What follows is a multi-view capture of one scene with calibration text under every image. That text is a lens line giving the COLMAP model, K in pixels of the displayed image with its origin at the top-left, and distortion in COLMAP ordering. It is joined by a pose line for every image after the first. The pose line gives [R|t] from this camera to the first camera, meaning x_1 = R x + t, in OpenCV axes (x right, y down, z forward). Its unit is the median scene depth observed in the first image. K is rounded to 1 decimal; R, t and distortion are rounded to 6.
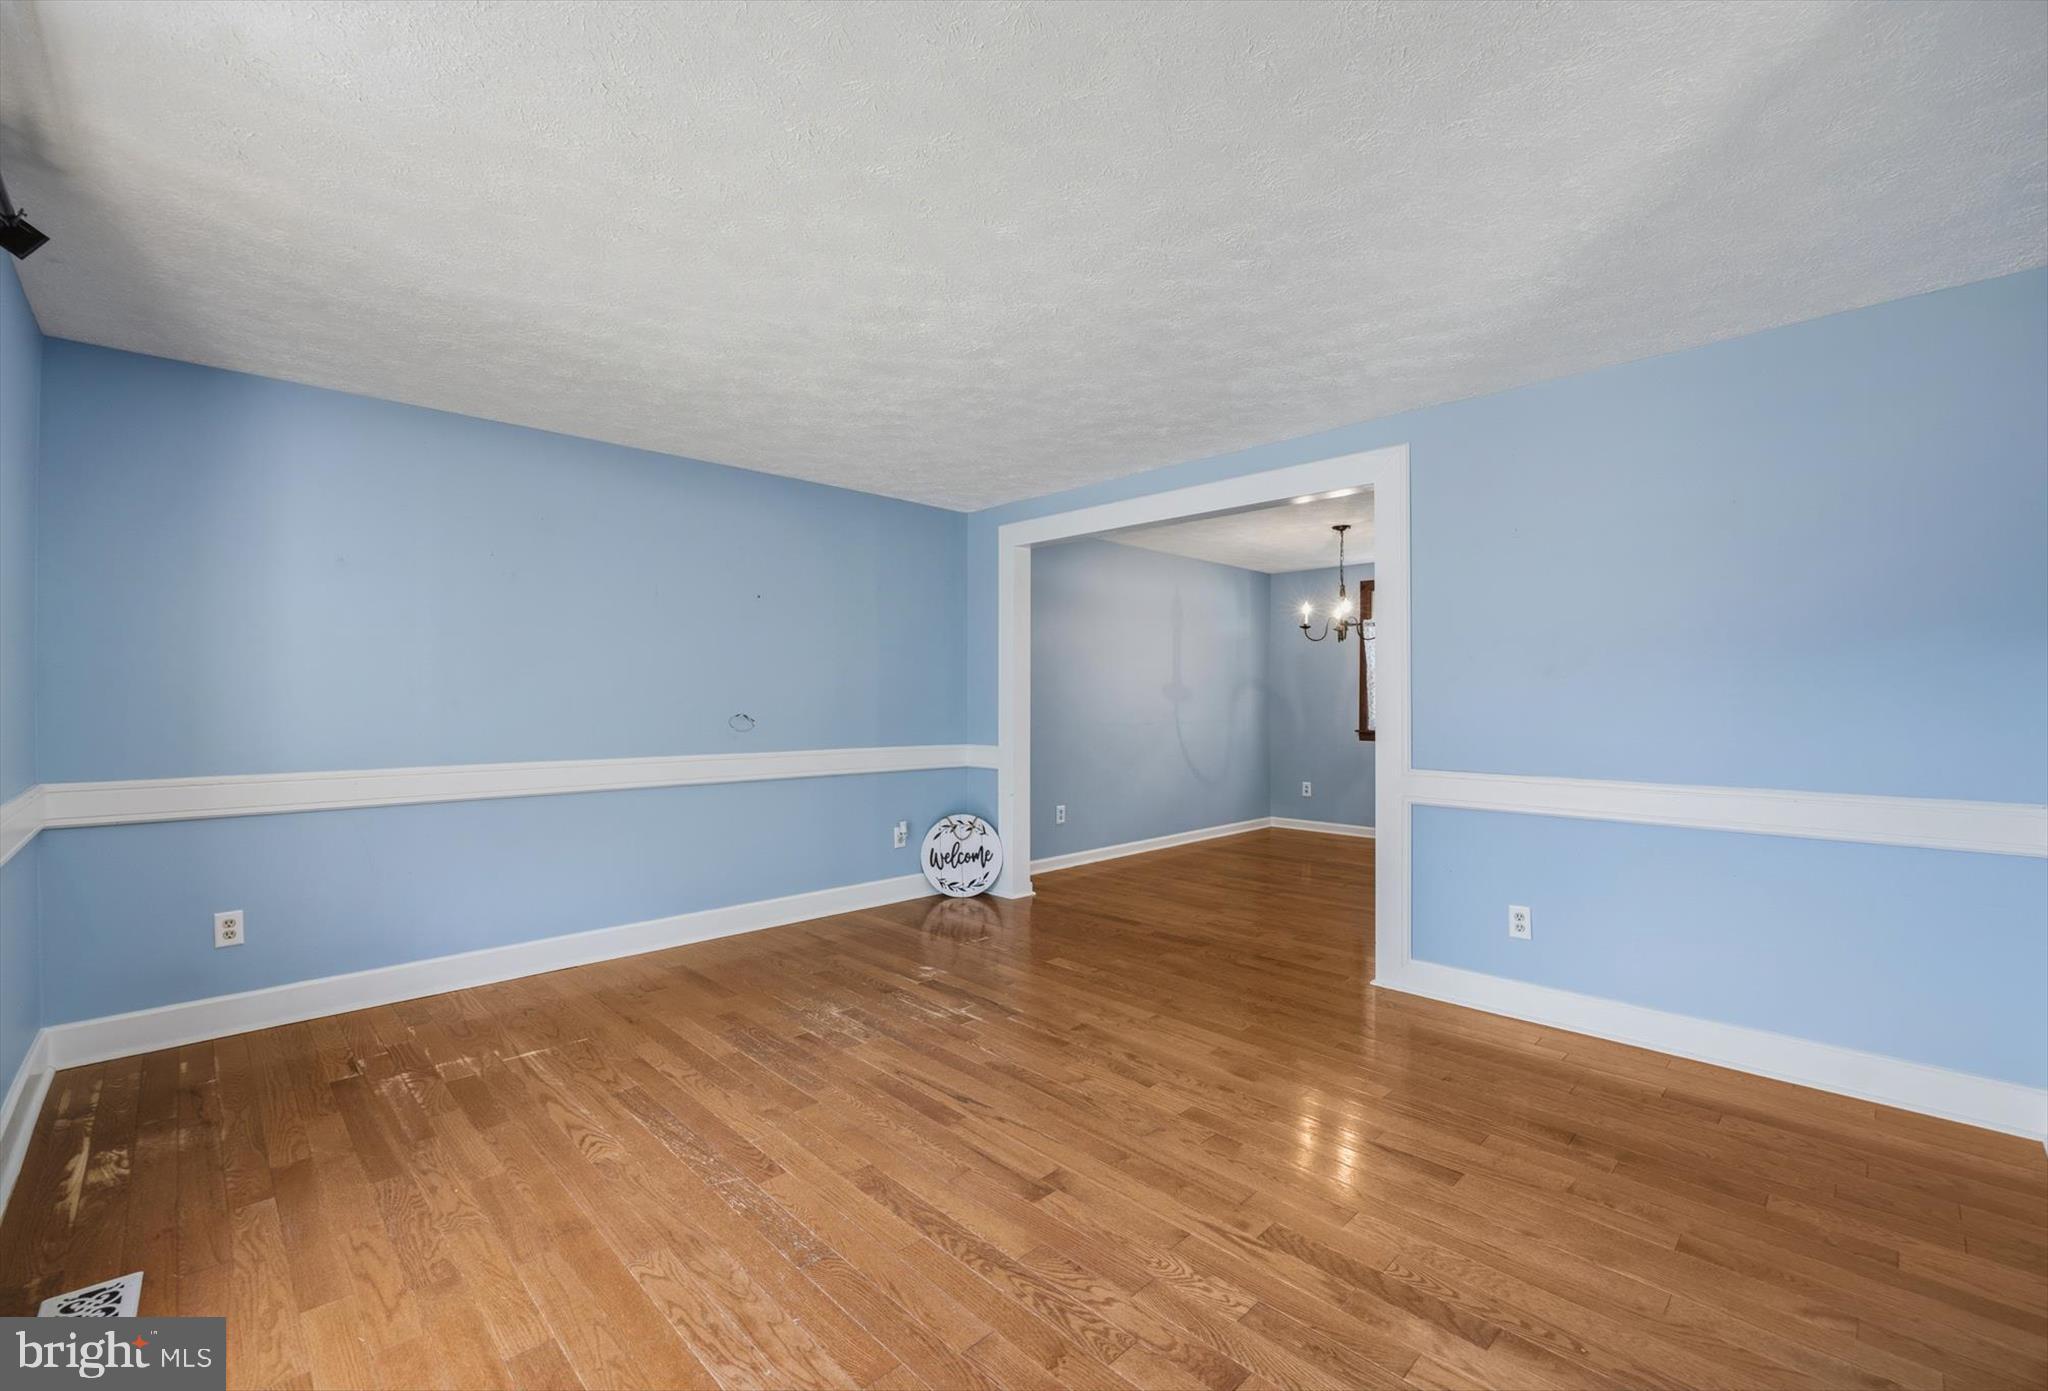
lens RADIAL K [[866.6, 0, 1039.9], [0, 866.6, 698.1], [0, 0, 1]] dist [-0.011199, 0.000790]
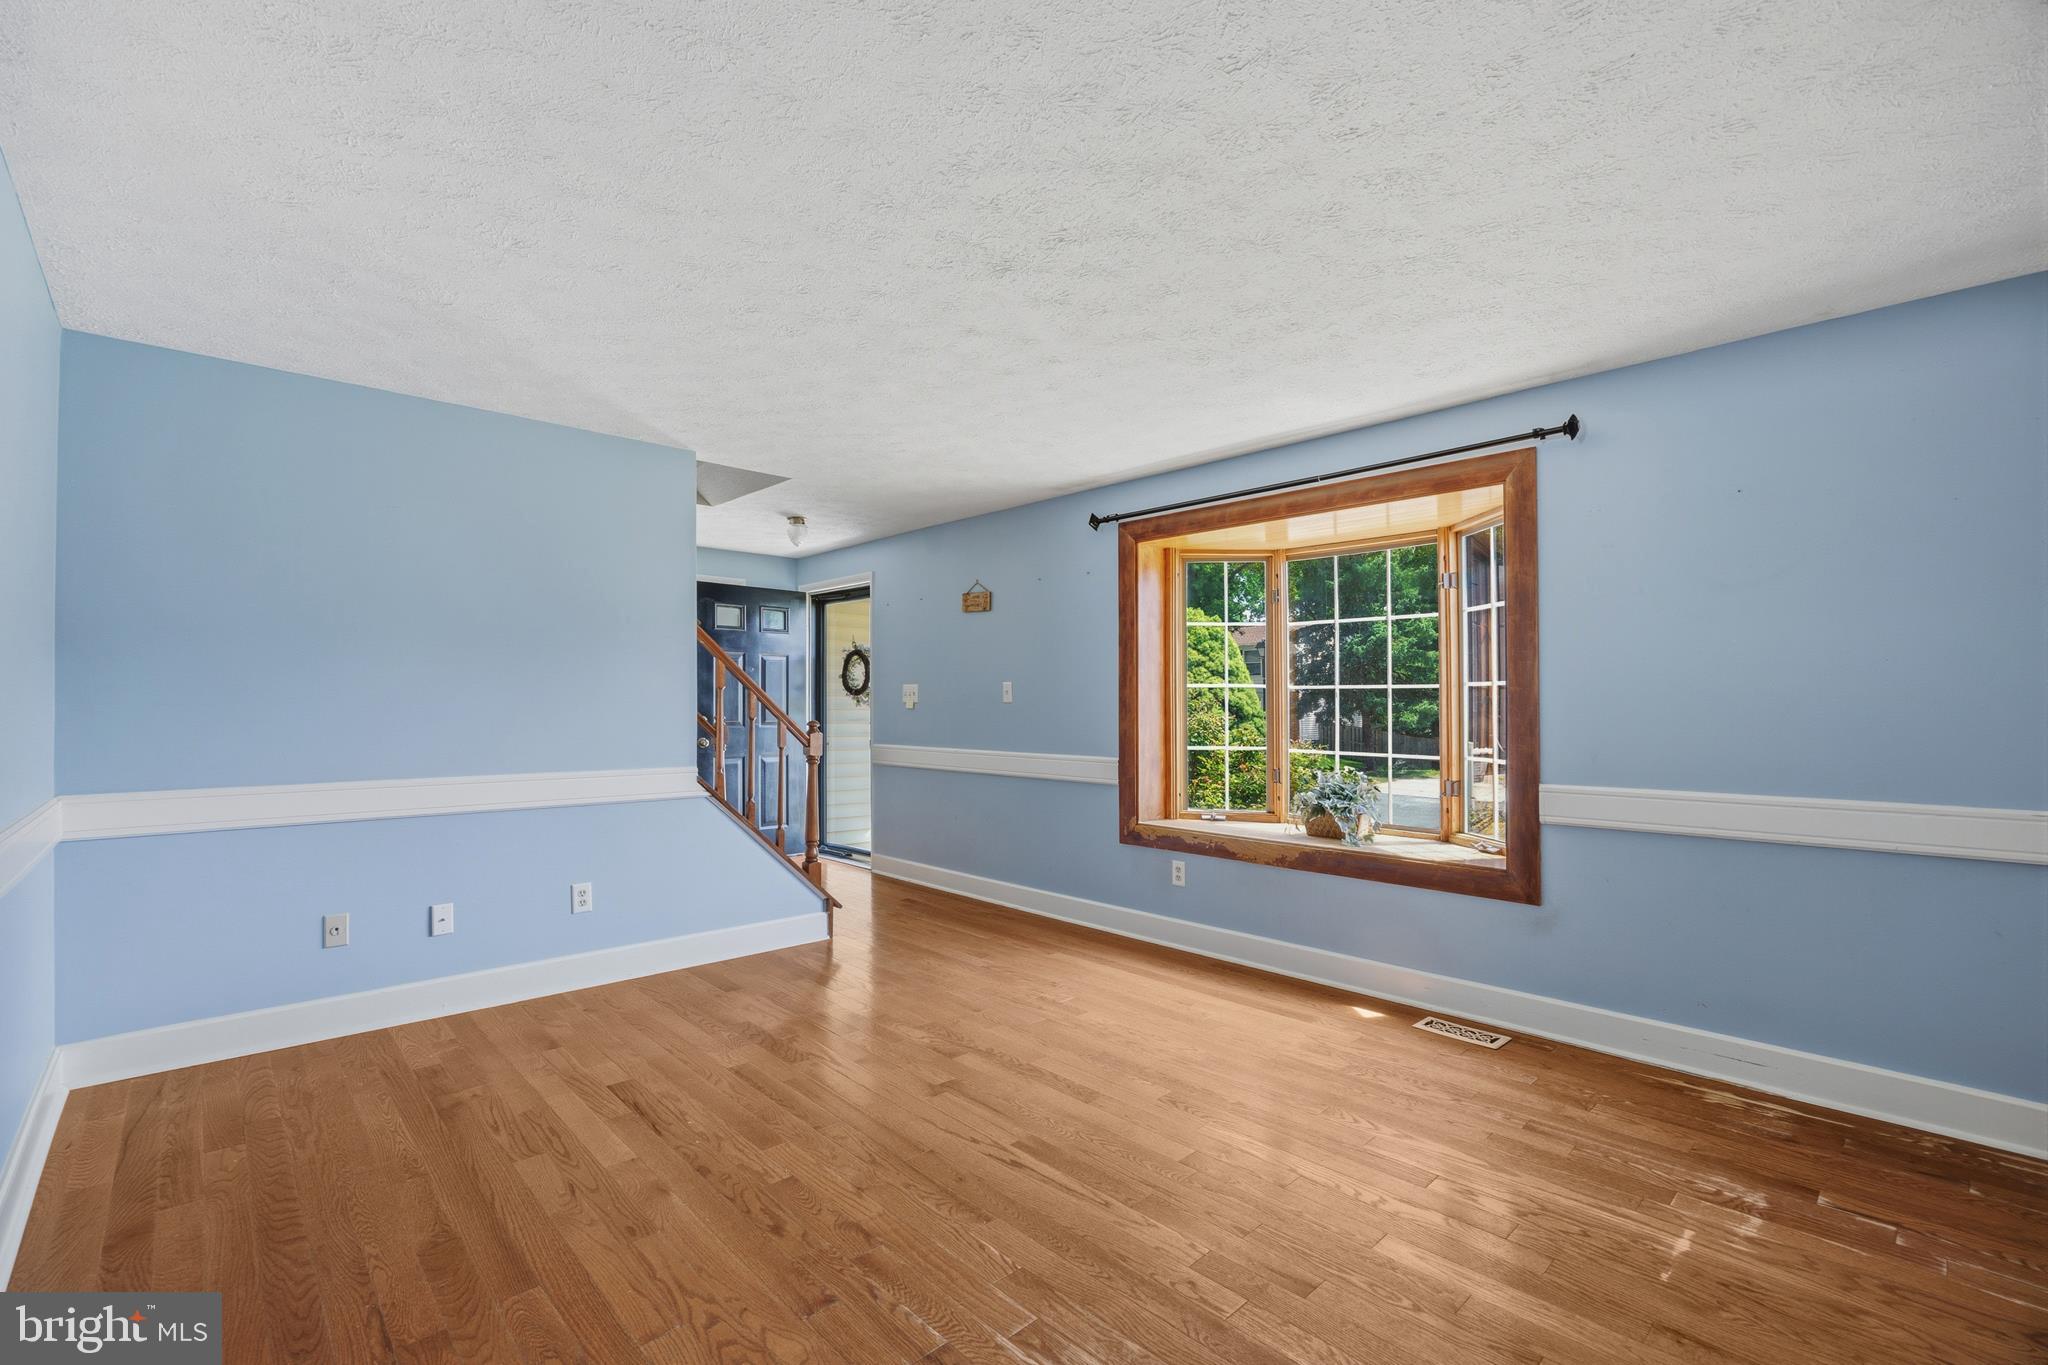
lens RADIAL K [[887.2, 0, 1023.3], [0, 887.2, 689.1], [0, 0, 1]] dist [-0.014367, 0.000462]
pose [[-0.999656, -0.000374, 0.026236, -0.104641], [-0.000861, 0.999827, -0.018555, 0.001755], [-0.026225, -0.018572, -0.999484, 1.661628]]
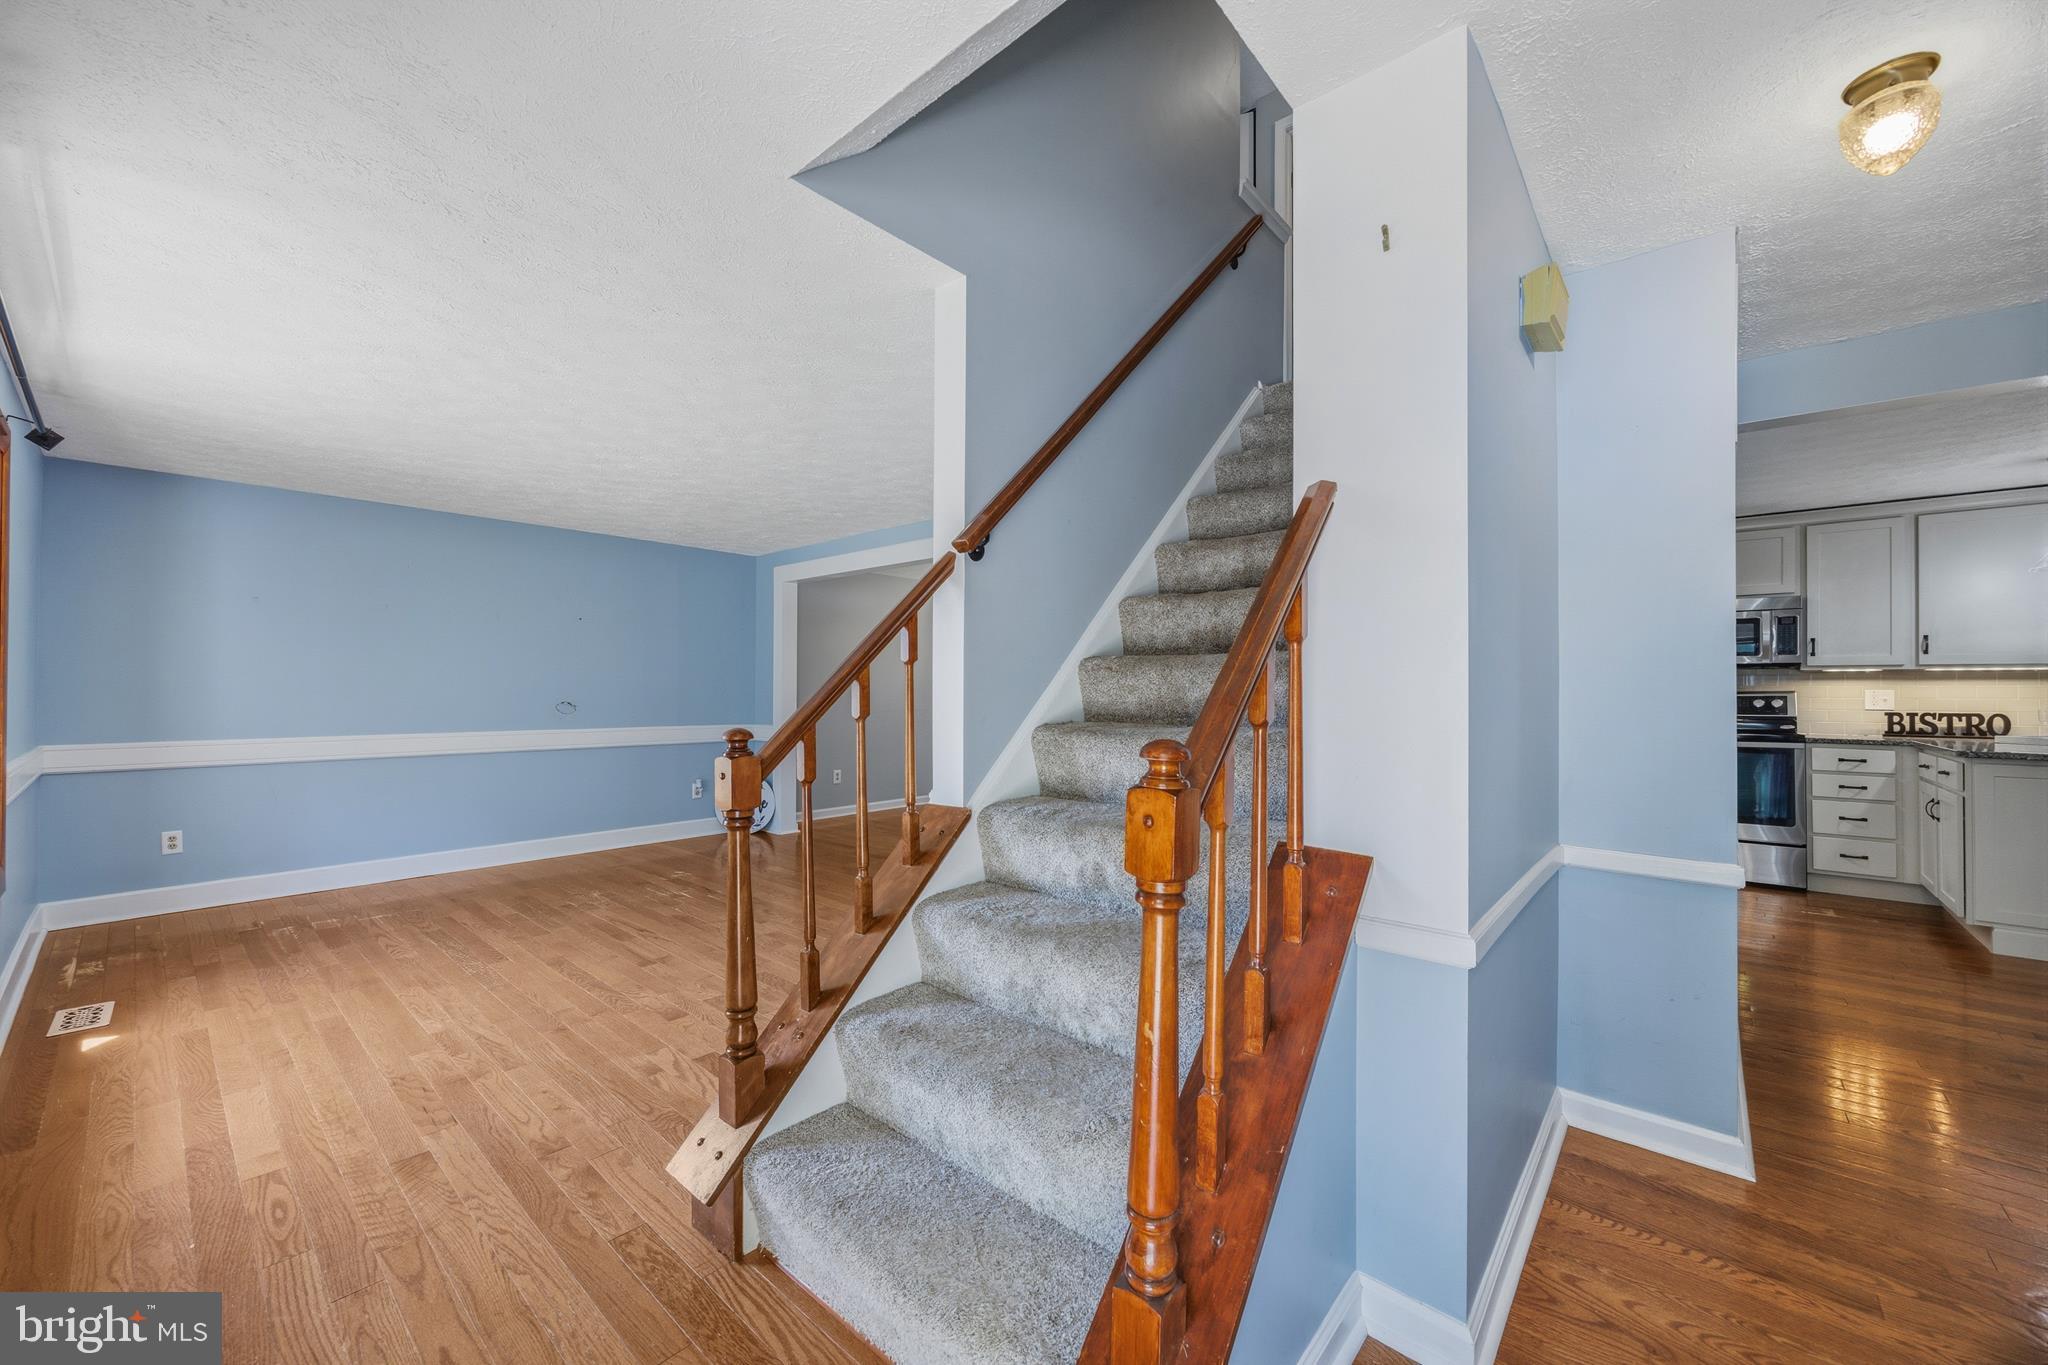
lens RADIAL K [[778.7, 0, 1021.0], [0, 778.7, 685.9], [0, 0, 1]] dist [-0.000695, -0.000230]
pose [[0.997852, 0.002374, 0.065462, 0.477619], [-0.001989, 0.999980, -0.005934, -0.002072], [-0.065475, 0.005791, 0.997837, -0.488086]]
